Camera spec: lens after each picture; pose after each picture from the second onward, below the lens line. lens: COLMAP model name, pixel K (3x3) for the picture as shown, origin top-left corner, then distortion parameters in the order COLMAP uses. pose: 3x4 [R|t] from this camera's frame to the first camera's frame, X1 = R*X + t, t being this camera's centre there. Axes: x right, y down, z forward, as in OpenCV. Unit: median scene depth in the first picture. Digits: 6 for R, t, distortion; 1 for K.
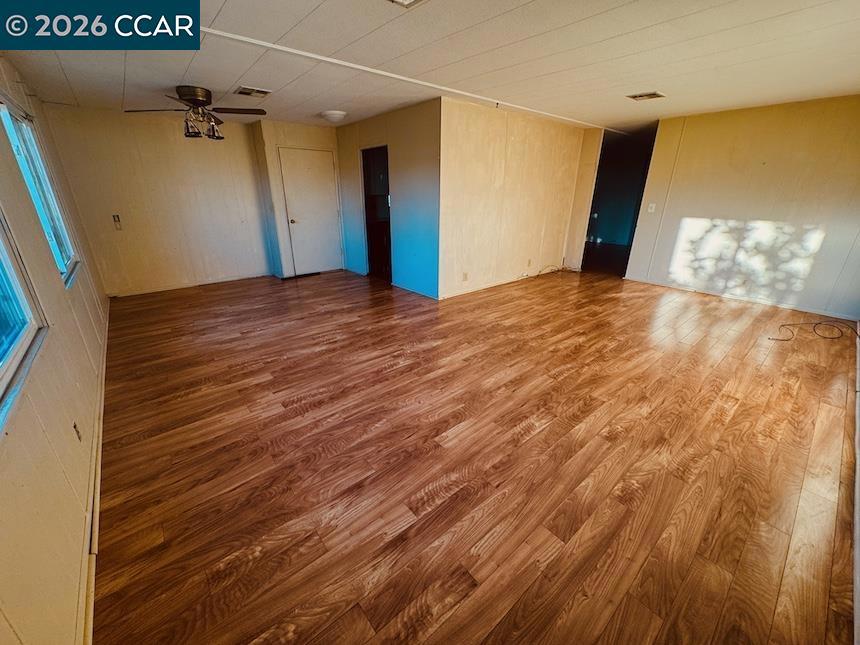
lens RADIAL K [[343.1, 0, 422.9], [0, 343.1, 321.7], [0, 0, 1]] dist [-0.000563, -0.000246]
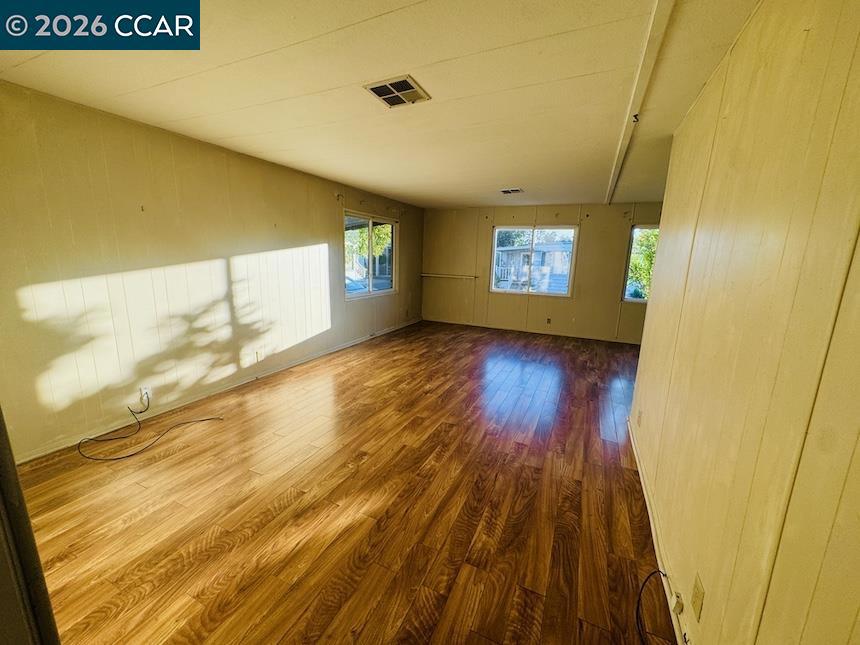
lens RADIAL K [[343.1, 0, 427.4], [0, 343.1, 326.8], [0, 0, 1]] dist [-0.000563, -0.000246]
pose [[-0.903515, 0.059734, -0.424373, 0.919905], [-0.182643, 0.842136, 0.507394, -0.661350], [0.387689, 0.535947, -0.749972, 1.726285]]
